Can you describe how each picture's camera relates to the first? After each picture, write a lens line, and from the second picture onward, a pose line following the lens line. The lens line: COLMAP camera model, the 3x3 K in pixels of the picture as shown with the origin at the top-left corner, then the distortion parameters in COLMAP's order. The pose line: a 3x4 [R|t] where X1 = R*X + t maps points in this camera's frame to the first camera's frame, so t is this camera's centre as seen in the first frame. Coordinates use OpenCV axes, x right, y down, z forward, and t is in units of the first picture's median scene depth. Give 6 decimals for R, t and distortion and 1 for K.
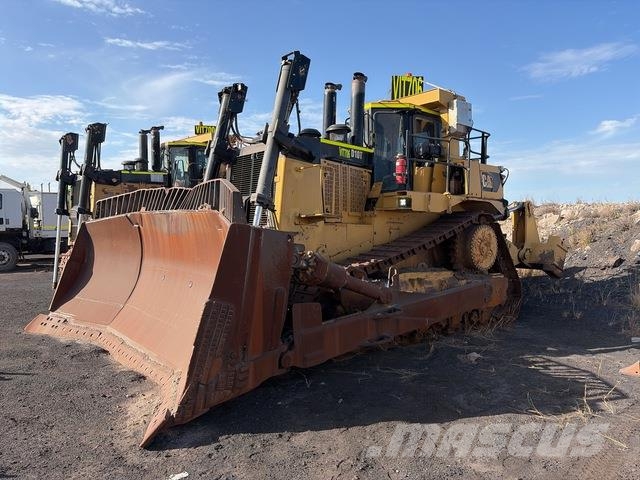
lens RADIAL K [[485.9, 0, 319.3], [0, 485.9, 243.7], [0, 0, 1]] dist [0.053576, -0.059298]
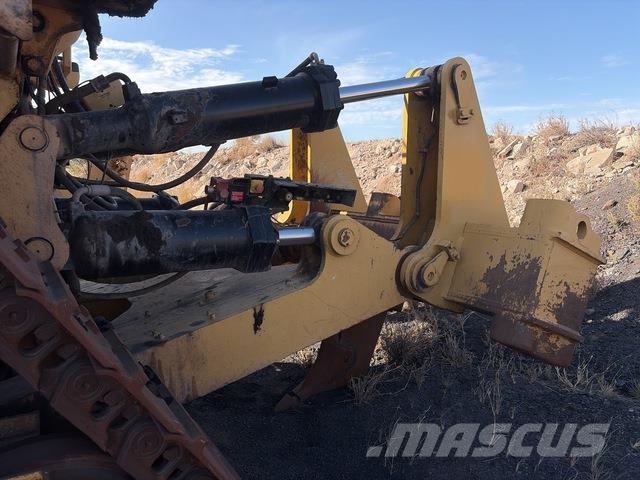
lens RADIAL K [[485.9, 0, 317.0], [0, 485.9, 241.0], [0, 0, 1]] dist [0.053576, -0.059298]
pose [[0.994119, 0.027218, -0.104813, 0.540316], [-0.016794, 0.994938, 0.099077, -0.024334], [0.106980, -0.096734, 0.989544, 1.029472]]
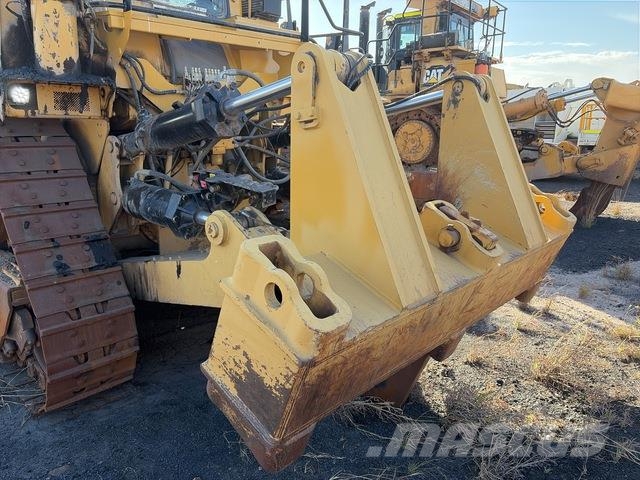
lens RADIAL K [[485.9, 0, 318.4], [0, 485.9, 242.5], [0, 0, 1]] dist [0.053576, -0.059298]
pose [[0.136498, 0.245797, -0.959662, 0.899247], [-0.050068, 0.969203, 0.241119, -0.080863], [0.989374, 0.015137, 0.144601, 1.371984]]
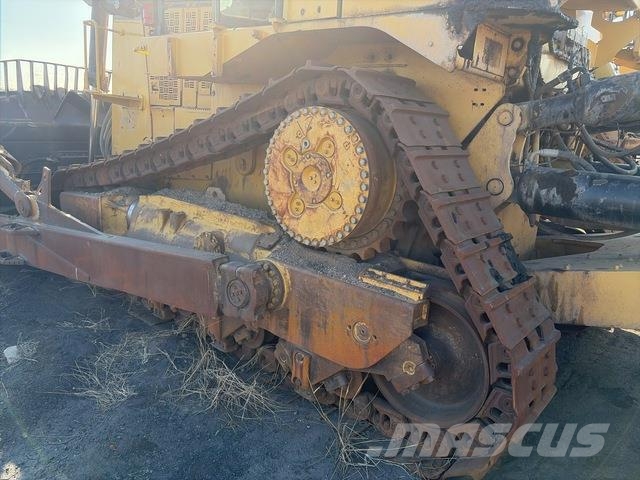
lens RADIAL K [[485.9, 0, 323.9], [0, 485.9, 239.6], [0, 0, 1]] dist [0.053576, -0.059298]
pose [[0.183591, 0.226532, -0.956545, 0.730981], [-0.081306, 0.973250, 0.214882, -0.025493], [0.979634, 0.038323, 0.197098, 1.039172]]
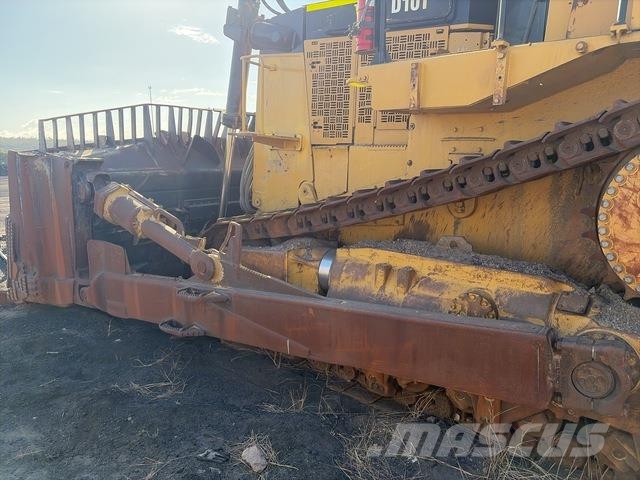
lens RADIAL K [[485.9, 0, 321.2], [0, 485.9, 242.9], [0, 0, 1]] dist [0.053576, -0.059298]
pose [[0.172056, 0.166319, -0.970945, 0.606492], [-0.027288, 0.986071, 0.164074, -0.020818], [0.984709, -0.001735, 0.174198, 0.840595]]
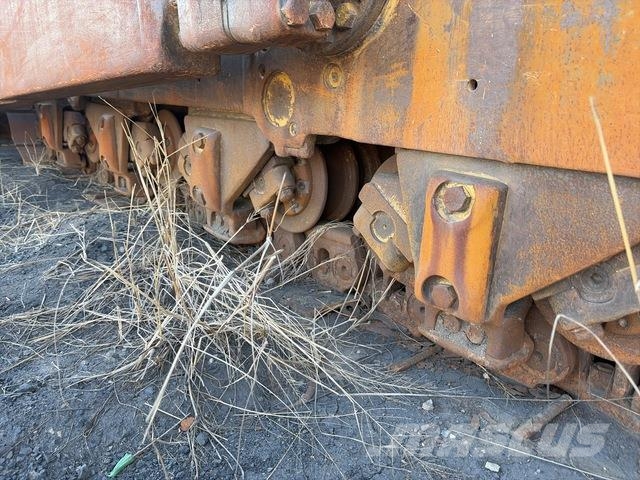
lens RADIAL K [[485.9, 0, 326.5], [0, 485.9, 238.4], [0, 0, 1]] dist [0.053576, -0.059298]
pose [[0.041092, 0.257621, -0.965372, 0.472819], [-0.067265, 0.964709, 0.254580, 0.136958], [0.996889, 0.054475, 0.056971, 1.068935]]
